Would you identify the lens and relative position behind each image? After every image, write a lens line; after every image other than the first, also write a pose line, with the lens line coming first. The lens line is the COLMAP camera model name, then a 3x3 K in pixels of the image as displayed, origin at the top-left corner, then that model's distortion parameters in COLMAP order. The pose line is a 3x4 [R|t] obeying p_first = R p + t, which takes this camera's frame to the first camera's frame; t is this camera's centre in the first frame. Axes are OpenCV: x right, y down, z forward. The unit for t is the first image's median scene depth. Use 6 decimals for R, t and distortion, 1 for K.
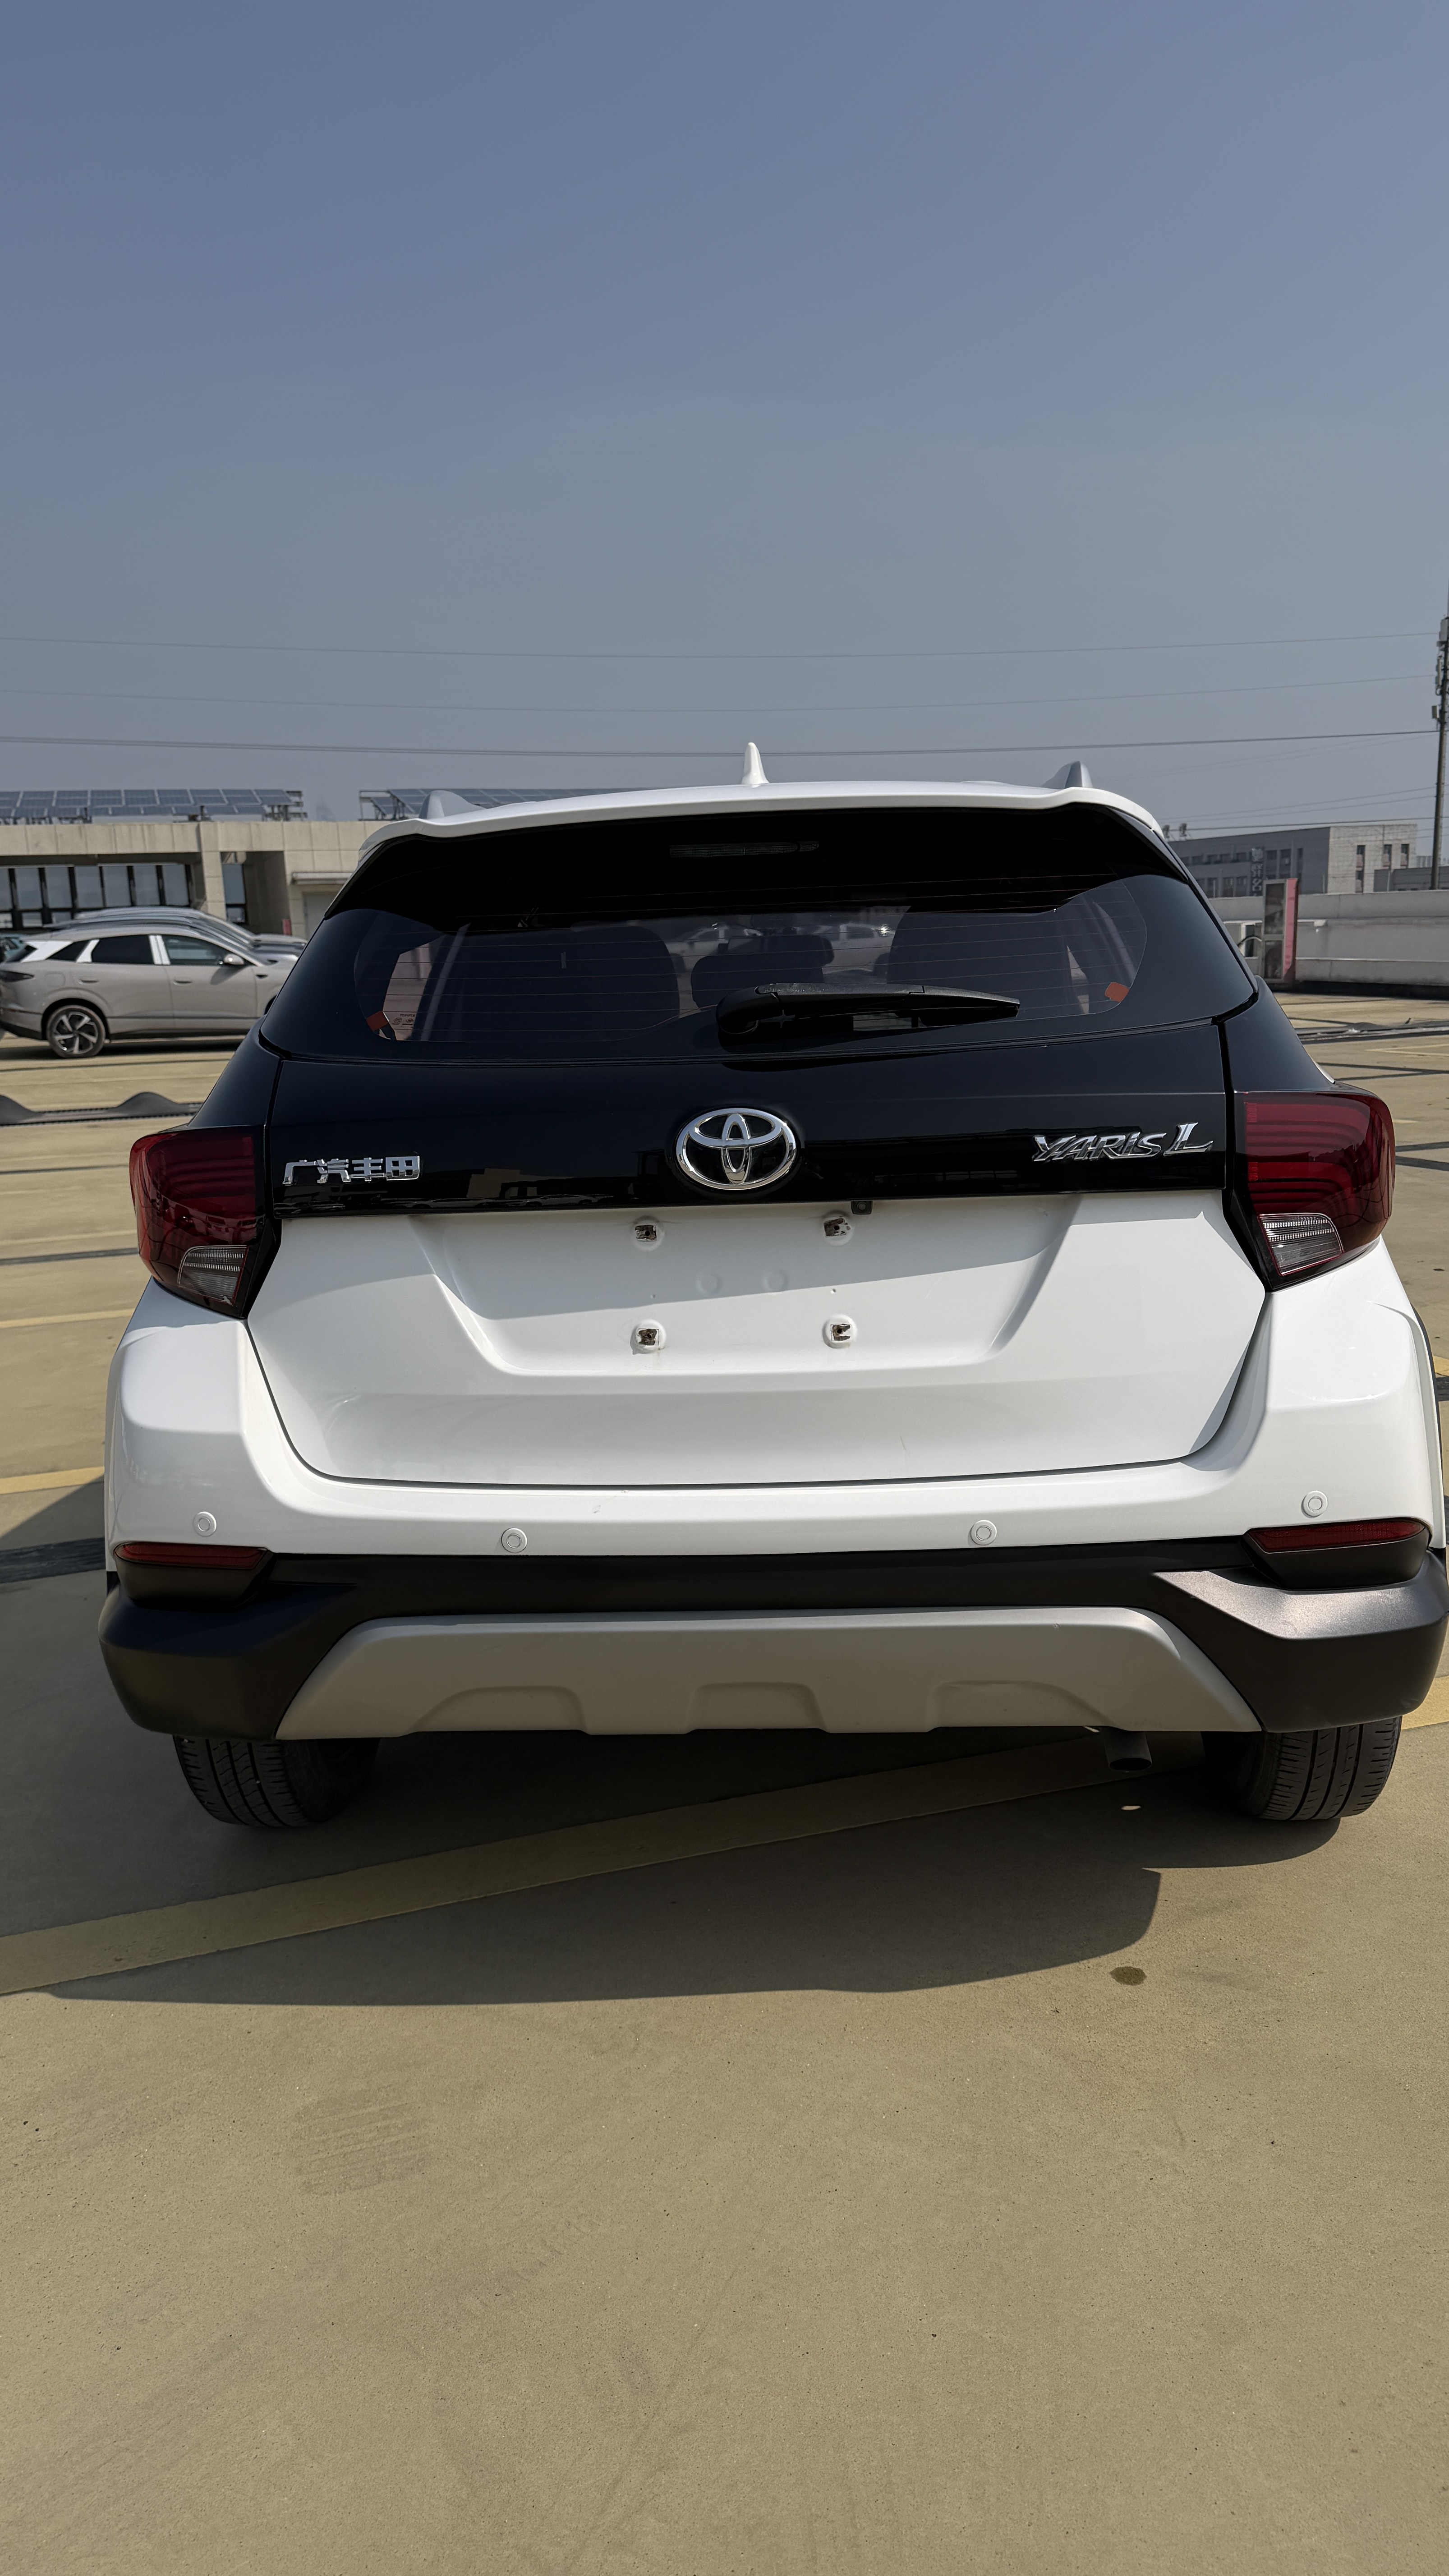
lens RADIAL K [[1797.4, 0, 724.5], [0, 1797.4, 1288.0], [0, 0, 1]] dist [0.066931, -0.096106]
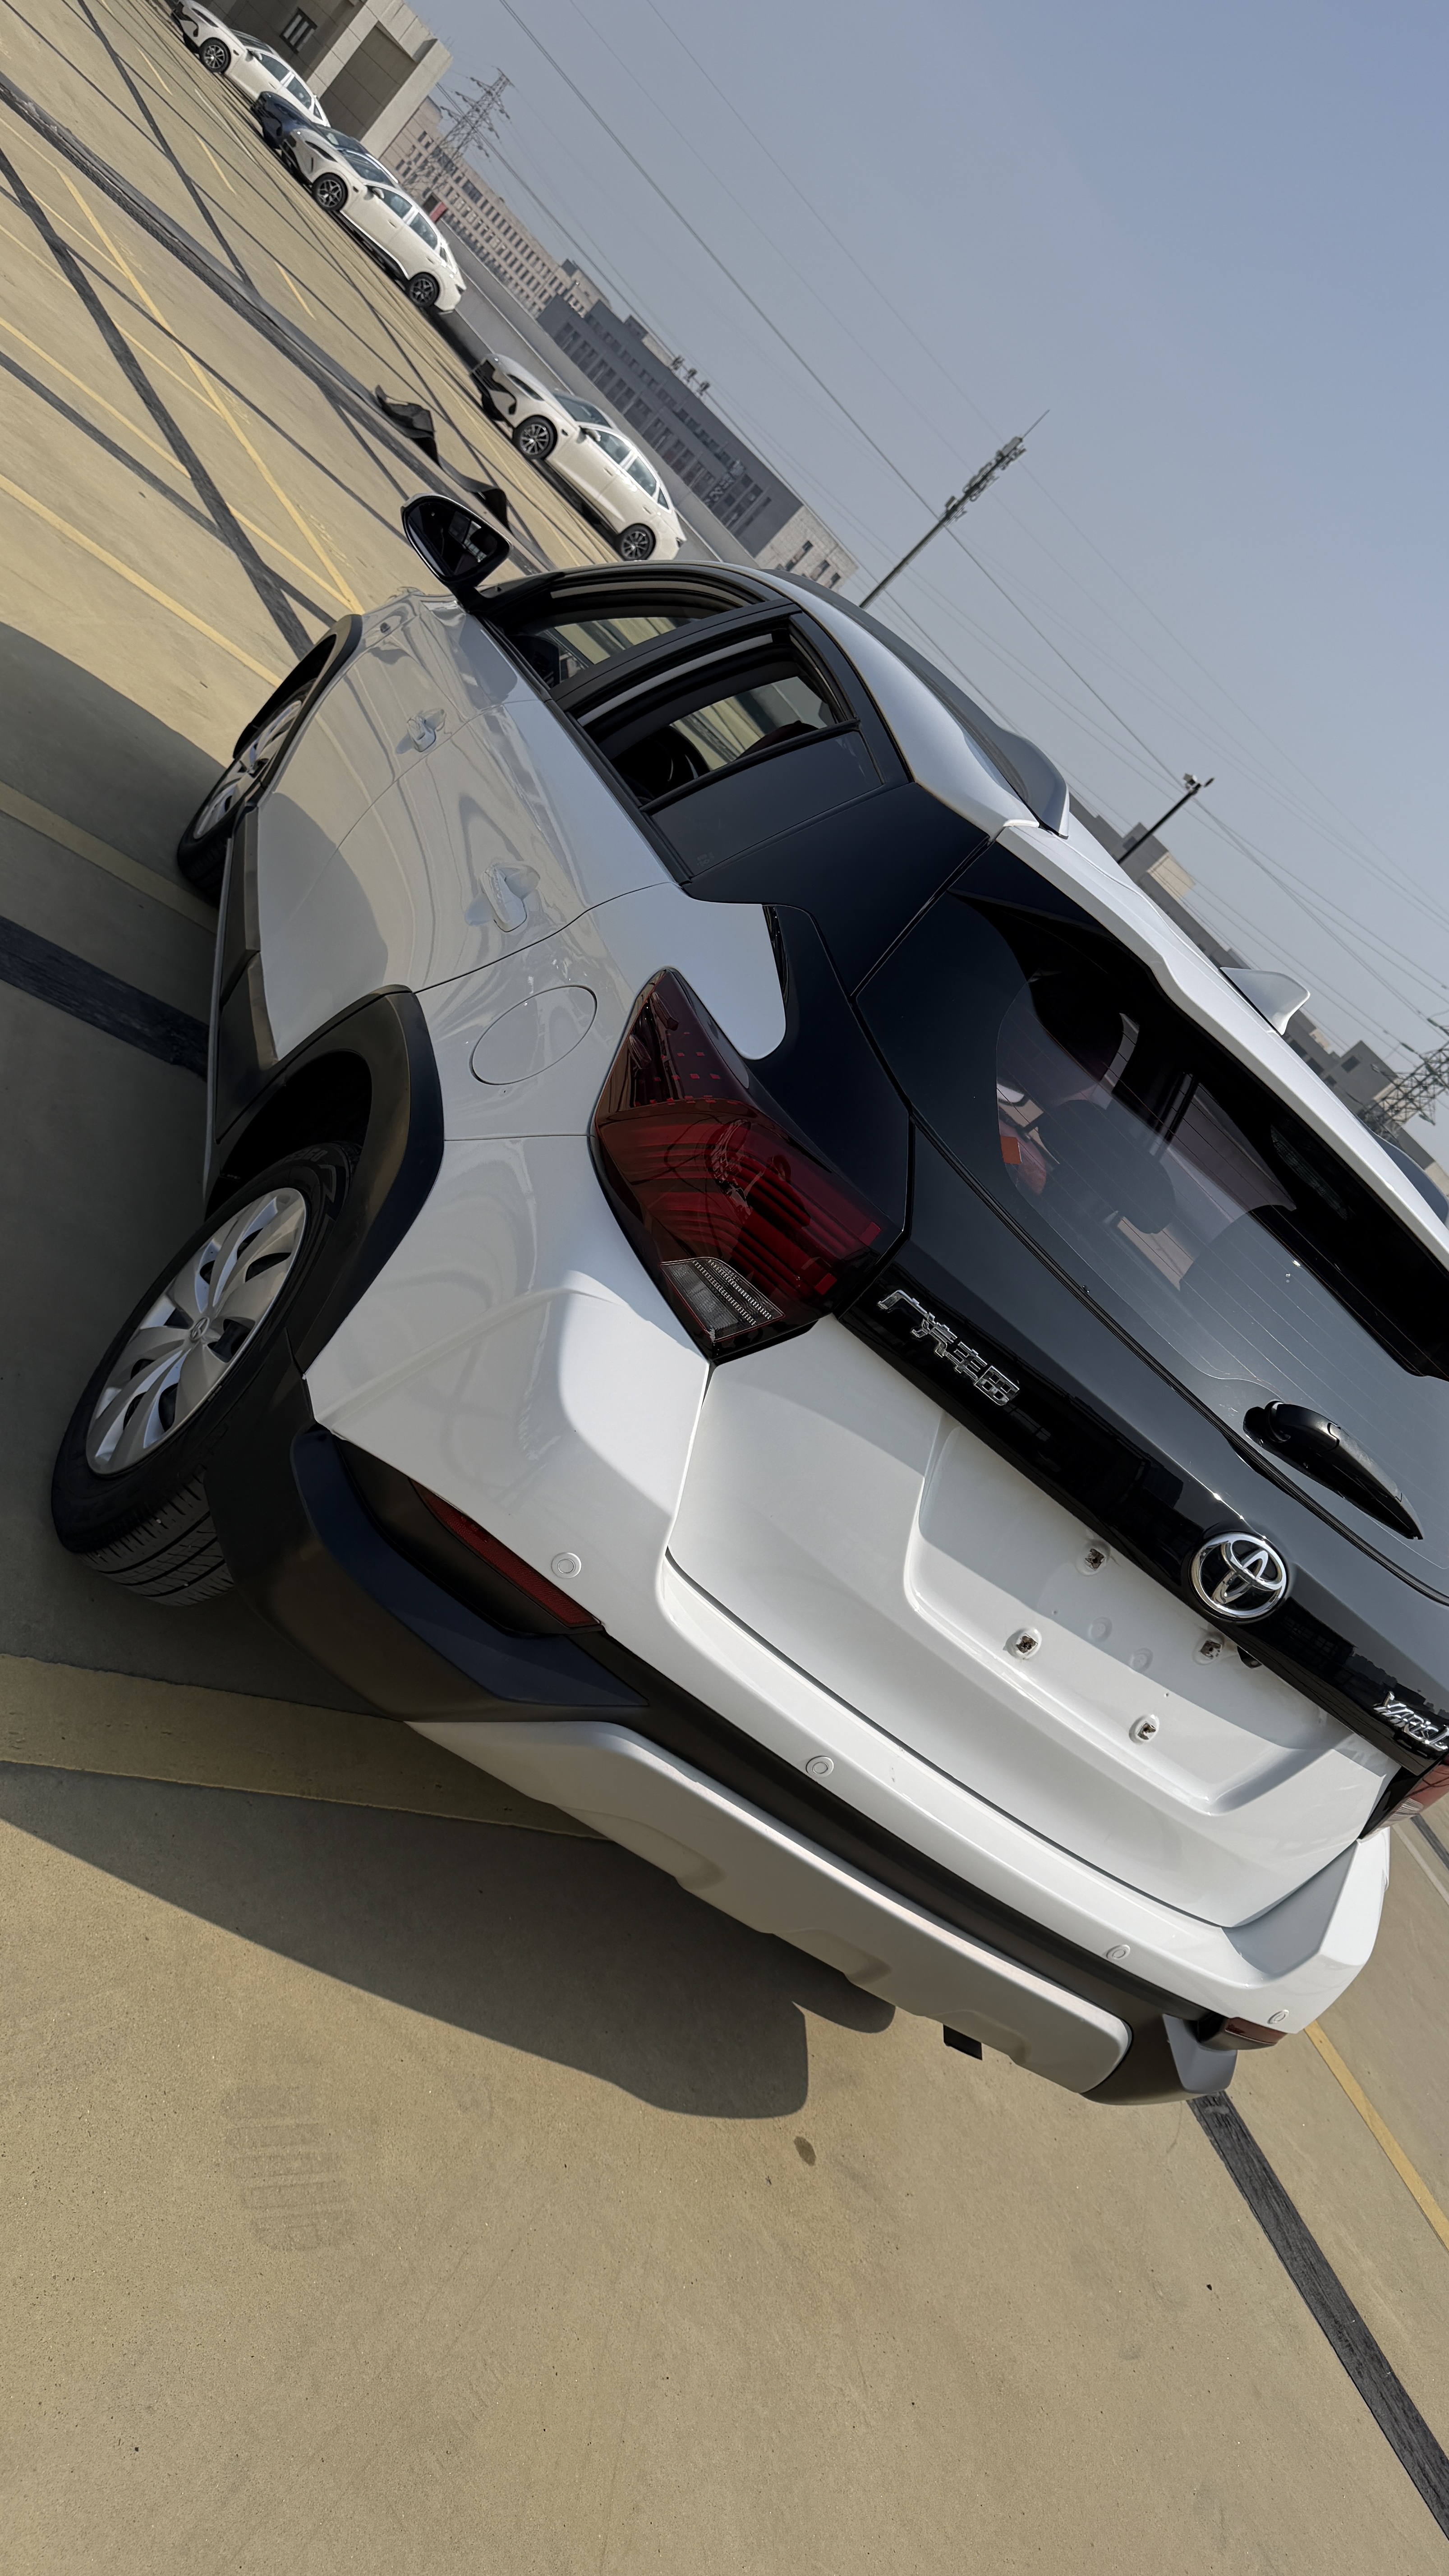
lens RADIAL K [[1806.0, 0, 702.8], [0, 1806.0, 1295.0], [0, 0, 1]] dist [0.042524, -0.053835]
pose [[0.662669, 0.525981, 0.533118, -0.767952], [-0.667552, 0.737527, 0.102118, -0.093635], [-0.339477, -0.423554, 0.839856, 0.327047]]
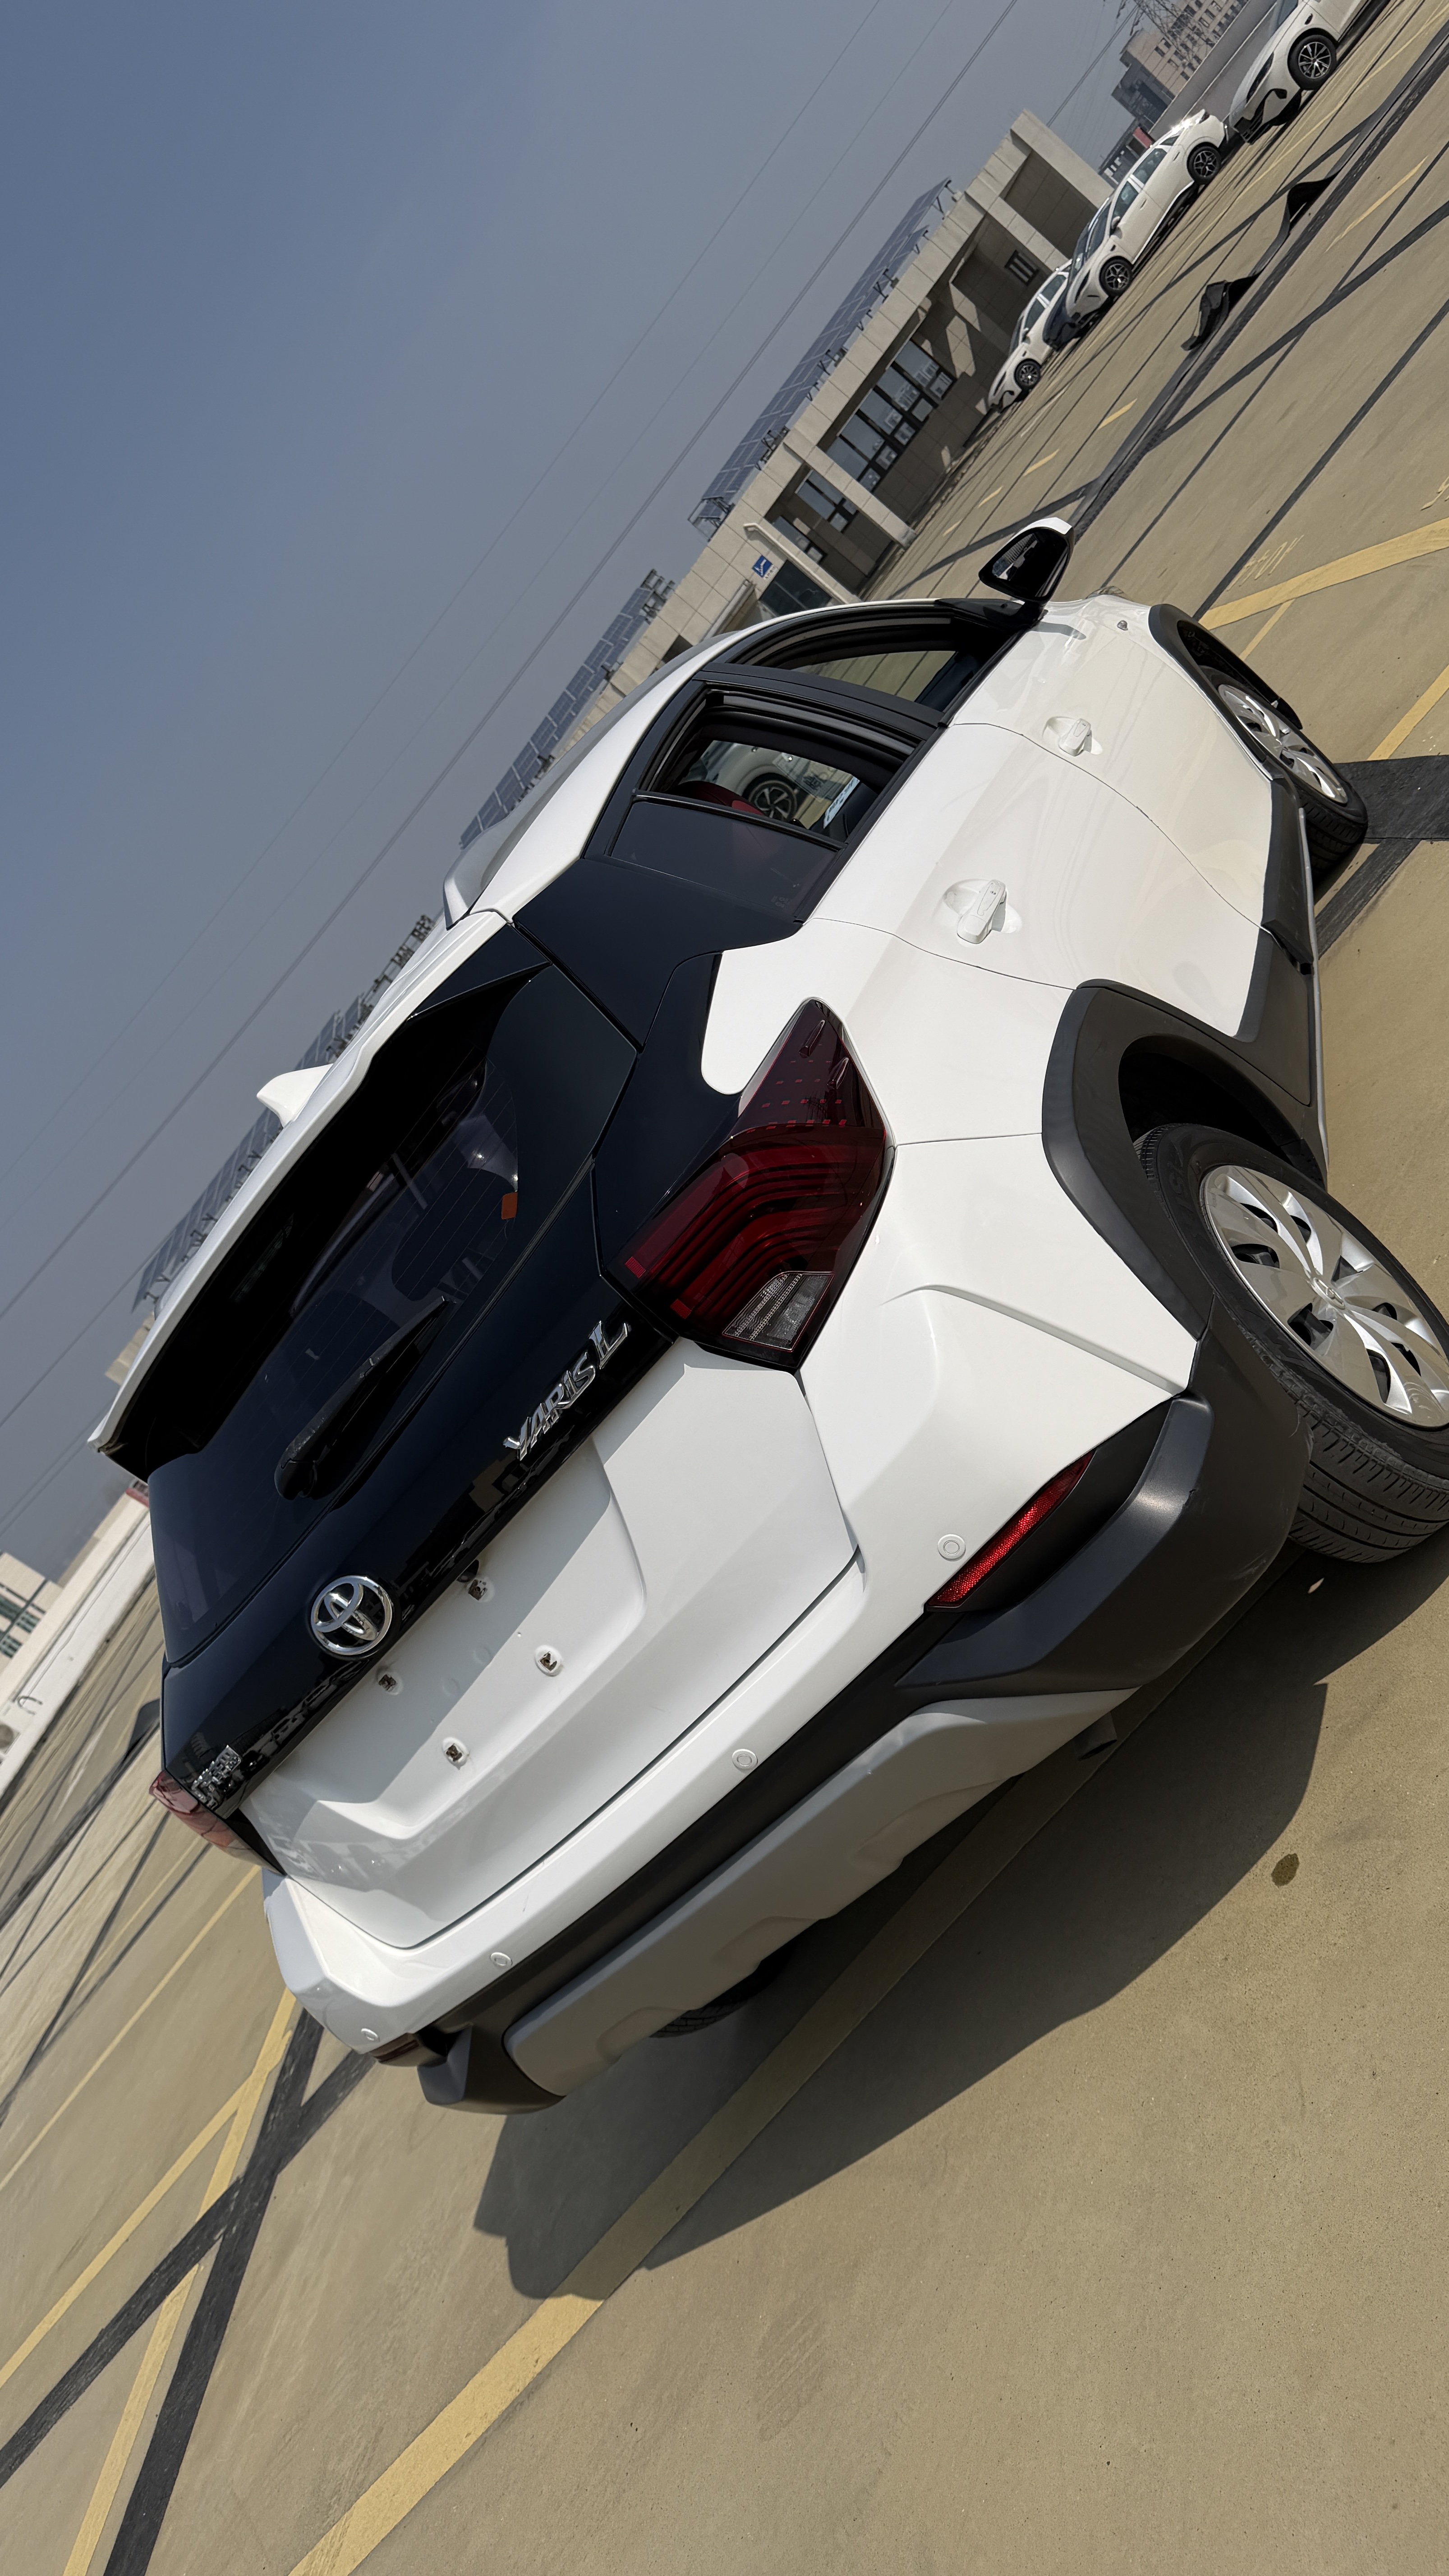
lens RADIAL K [[1797.9, 0, 724.5], [0, 1797.9, 1288.0], [0, 0, 1]] dist [0.047979, -0.056940]
pose [[0.620475, -0.620509, -0.479561, 0.754322], [0.717936, 0.695506, 0.028972, -0.082119], [0.315561, -0.362271, 0.877030, 0.196345]]
